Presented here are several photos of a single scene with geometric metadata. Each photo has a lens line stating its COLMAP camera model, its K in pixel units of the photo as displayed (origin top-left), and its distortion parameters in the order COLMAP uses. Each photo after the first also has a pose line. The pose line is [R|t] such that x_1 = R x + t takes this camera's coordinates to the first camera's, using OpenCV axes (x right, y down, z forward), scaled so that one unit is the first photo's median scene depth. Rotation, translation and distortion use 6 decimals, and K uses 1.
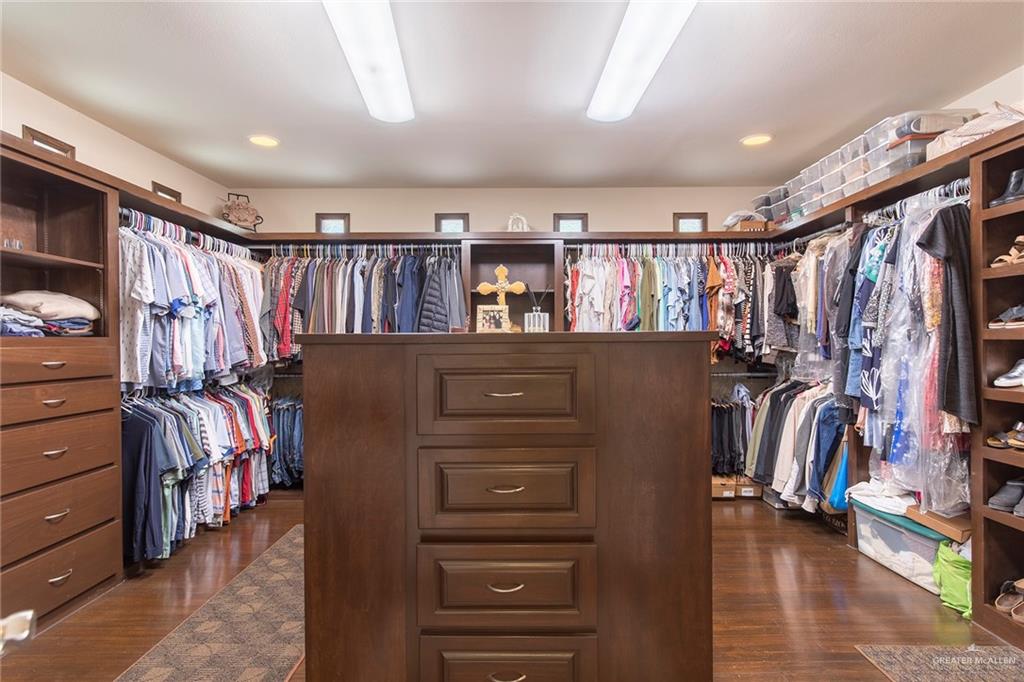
lens RADIAL K [[521.4, 0, 513.7], [0, 521.4, 340.7], [0, 0, 1]] dist [0.000424, -0.000007]
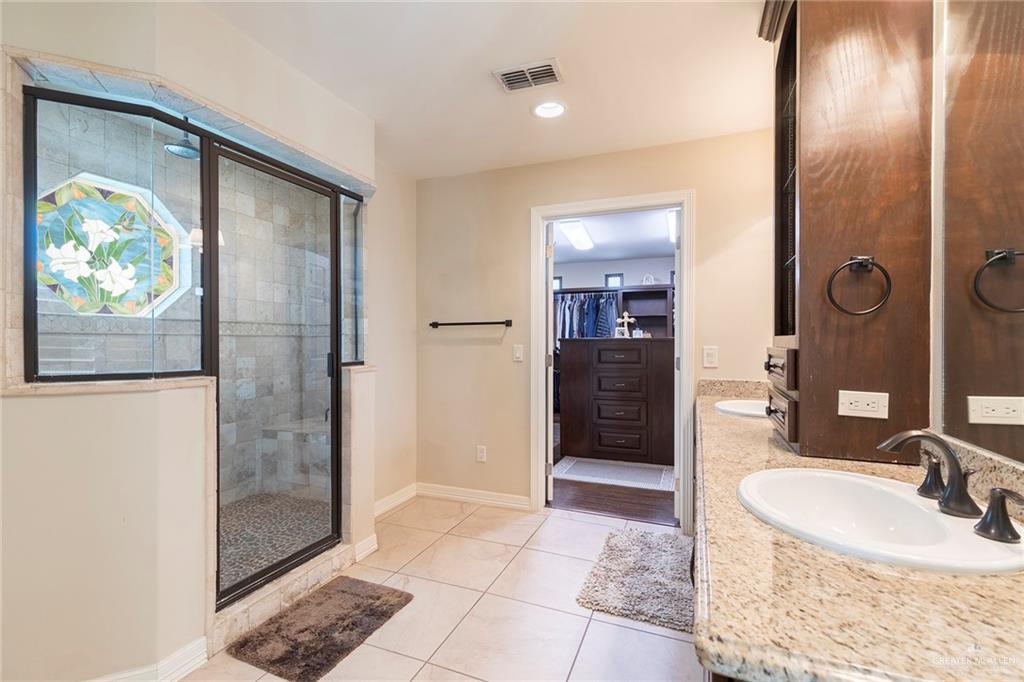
lens RADIAL K [[457.1, 0, 511.9], [0, 457.1, 342.1], [0, 0, 1]] dist [-0.000073, -0.000111]
pose [[0.930978, 0.005648, -0.365032, 0.159159], [-0.005868, 0.999983, 0.000507, 0.005073], [0.365029, 0.001670, 0.930995, -0.757733]]
